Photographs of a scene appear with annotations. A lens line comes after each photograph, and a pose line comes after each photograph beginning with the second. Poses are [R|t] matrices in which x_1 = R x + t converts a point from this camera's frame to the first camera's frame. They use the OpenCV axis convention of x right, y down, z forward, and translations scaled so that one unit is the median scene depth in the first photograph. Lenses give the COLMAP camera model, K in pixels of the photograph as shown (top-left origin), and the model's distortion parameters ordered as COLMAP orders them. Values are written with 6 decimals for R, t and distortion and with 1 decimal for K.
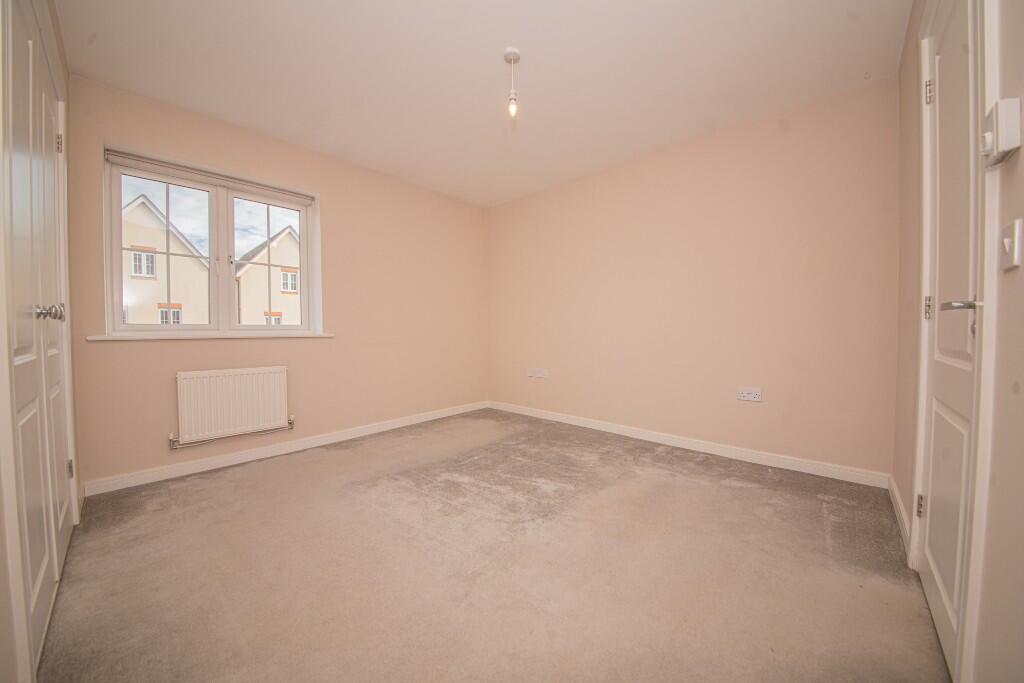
lens RADIAL K [[360.7, 0, 516.5], [0, 360.7, 339.6], [0, 0, 1]] dist [0.011529, -0.009727]
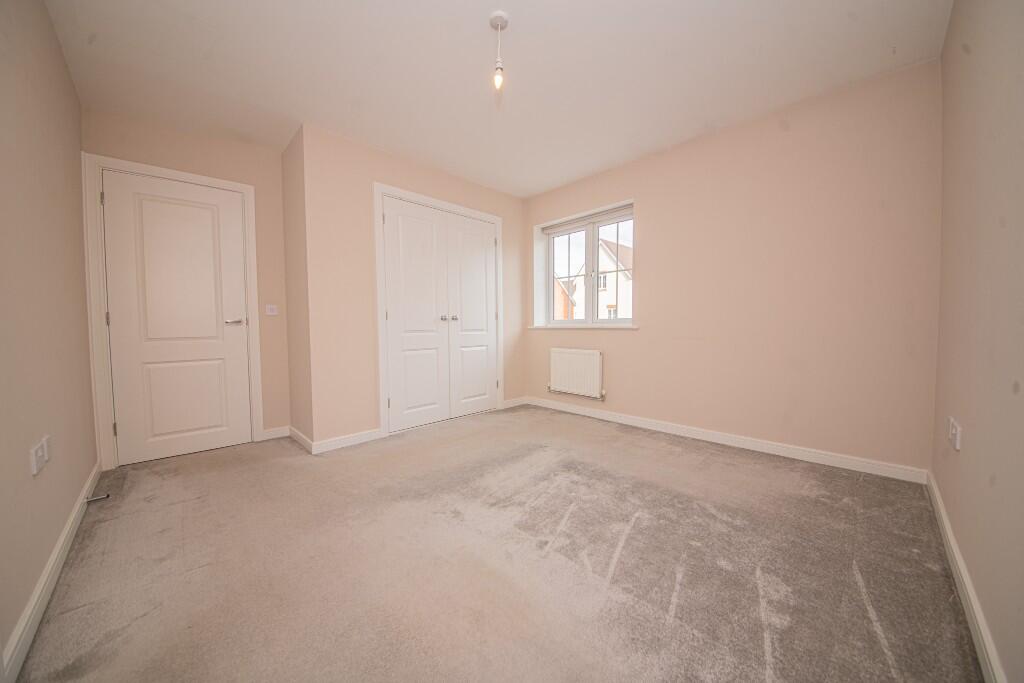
lens RADIAL K [[360.7, 0, 516.5], [0, 360.7, 339.6], [0, 0, 1]] dist [0.011529, -0.009727]
pose [[-0.052682, 0.043300, -0.997672, 0.647469], [-0.023009, 0.998742, 0.044562, -0.016196], [0.998346, 0.025303, -0.051619, 0.772647]]
